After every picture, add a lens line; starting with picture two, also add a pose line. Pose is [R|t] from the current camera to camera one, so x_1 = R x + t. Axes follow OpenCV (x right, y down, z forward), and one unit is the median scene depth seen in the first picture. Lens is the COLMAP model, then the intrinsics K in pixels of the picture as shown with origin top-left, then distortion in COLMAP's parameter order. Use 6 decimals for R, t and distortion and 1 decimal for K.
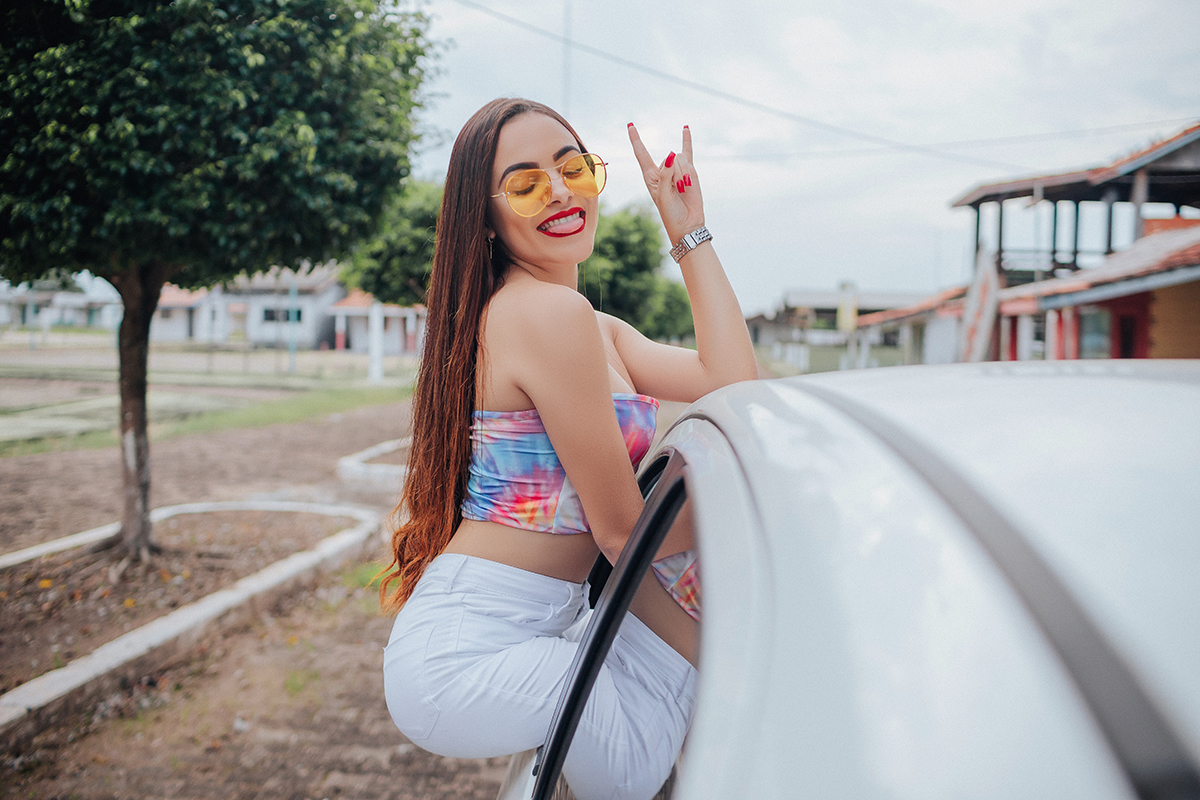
lens RADIAL K [[1198.2, 0, 600.0], [0, 1198.2, 400.0], [0, 0, 1]] dist [-0.081951, 0.003813]
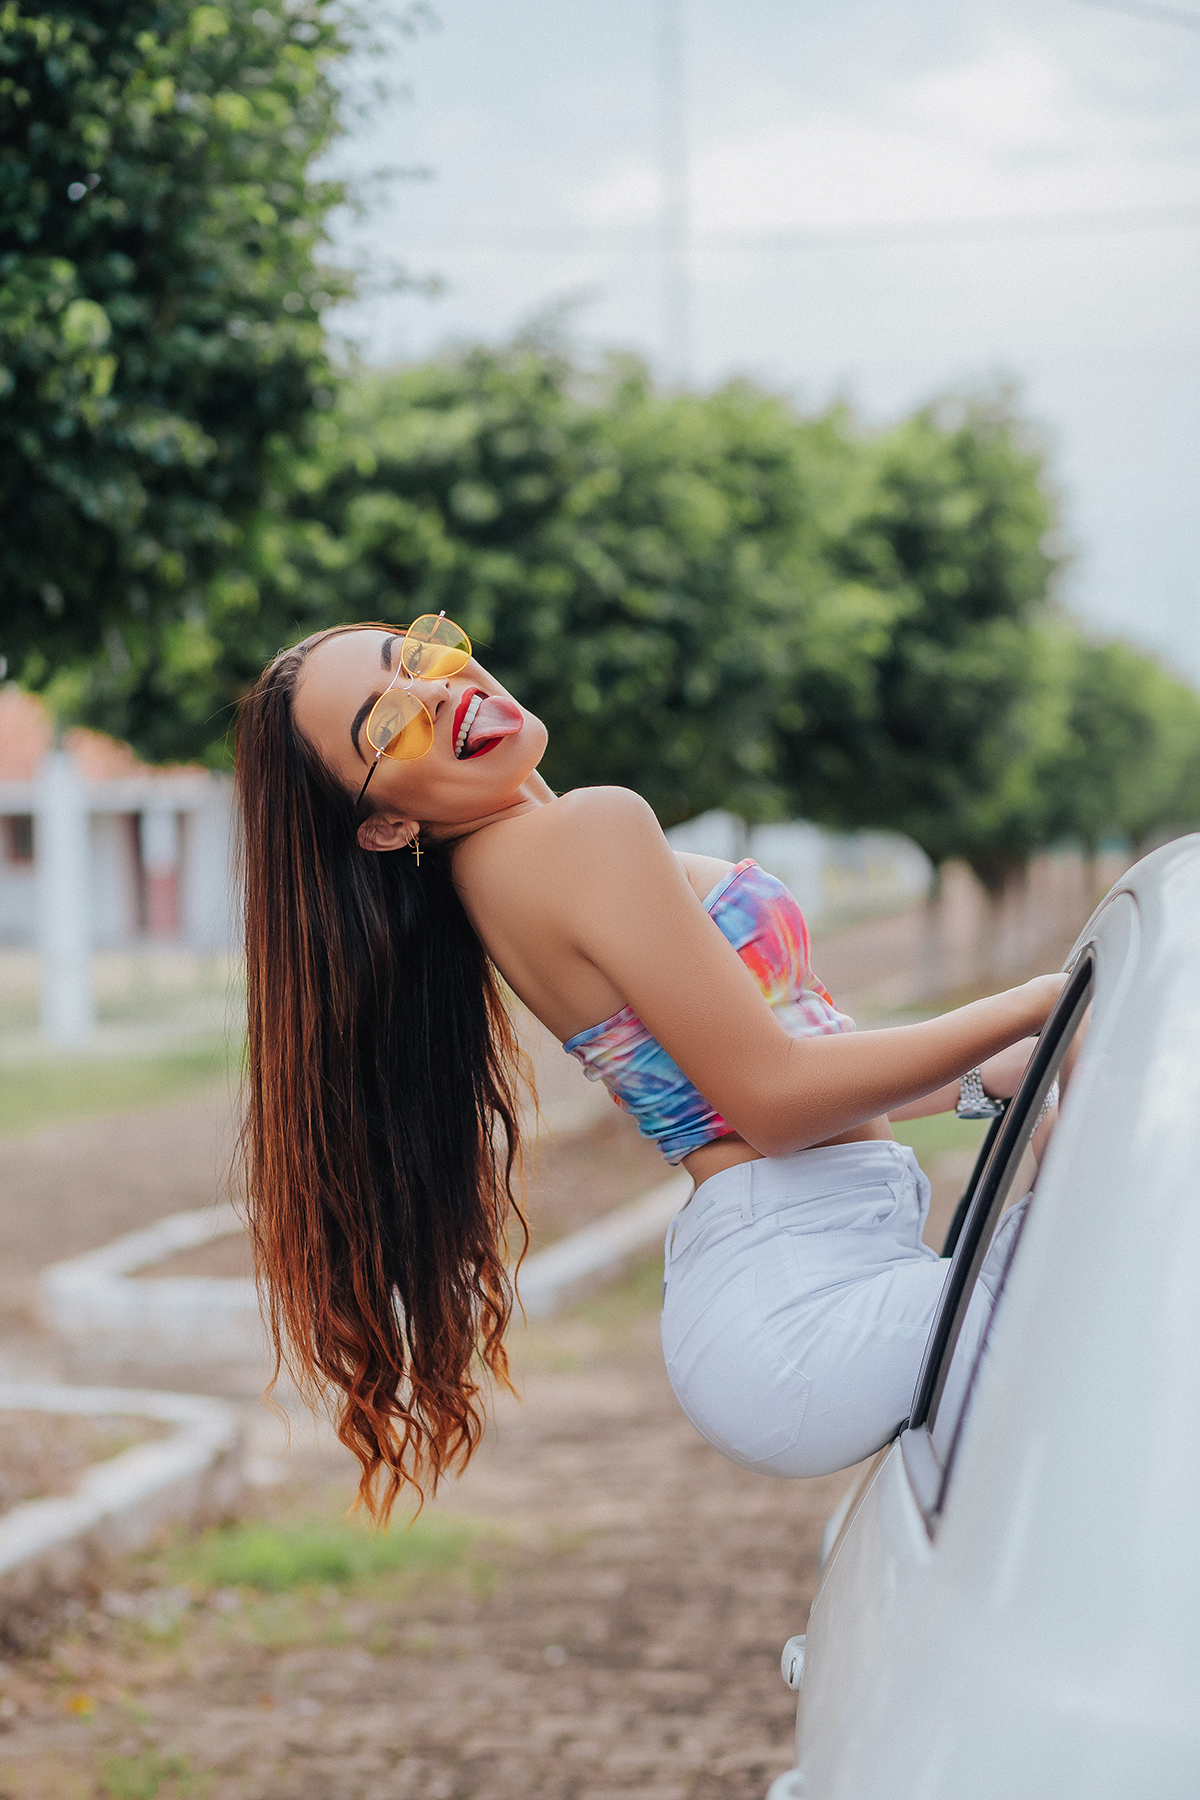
lens RADIAL K [[4401.3, 0, 600.0], [0, 4401.3, 900.0], [0, 0, 1]] dist [0.224683, -0.099904]
pose [[0.997403, -0.047418, -0.054216, -0.014097], [0.045036, 0.998001, -0.044338, 0.021748], [0.056210, 0.041781, 0.997544, -0.301253]]
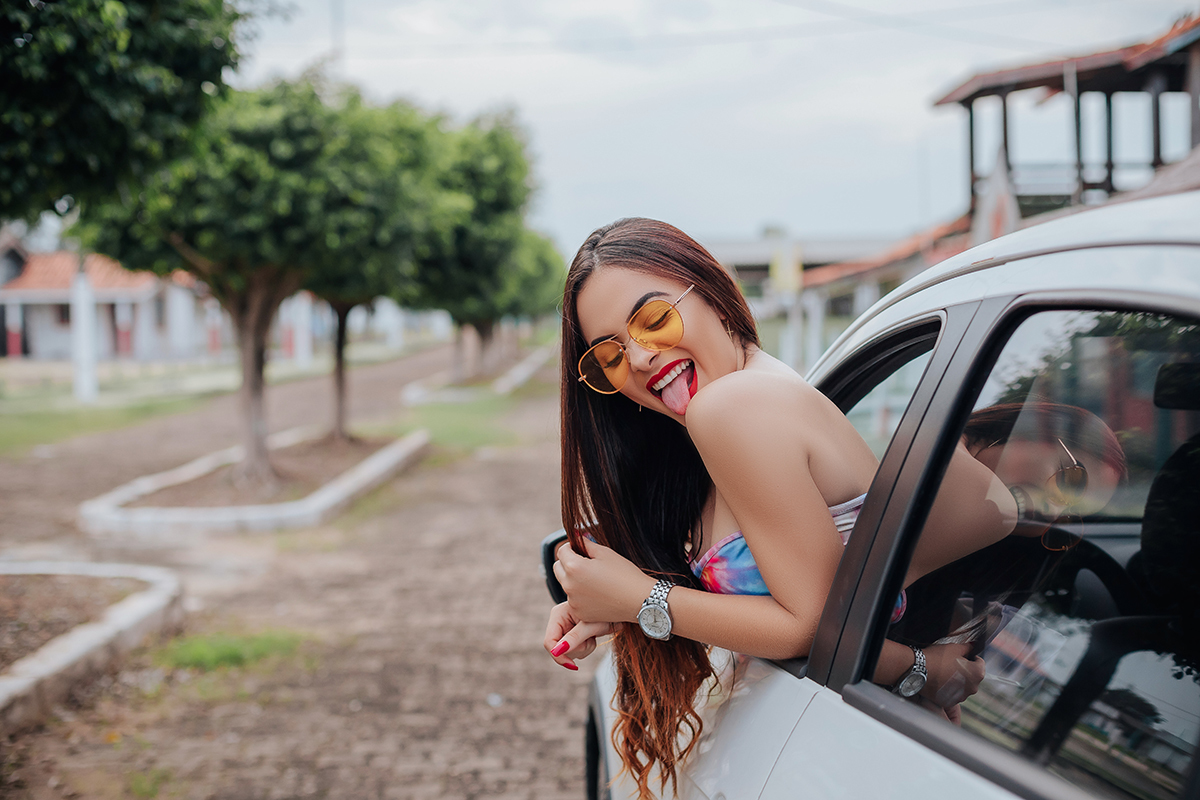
lens RADIAL K [[1807.1, 0, 600.0], [0, 1807.1, 400.0], [0, 0, 1]] dist [-0.112385, 0.094522]
pose [[0.993401, -0.045900, 0.105106, -0.065243], [0.046723, 0.998893, -0.005383, 0.020071], [-0.104742, 0.010258, 0.994446, -0.065304]]
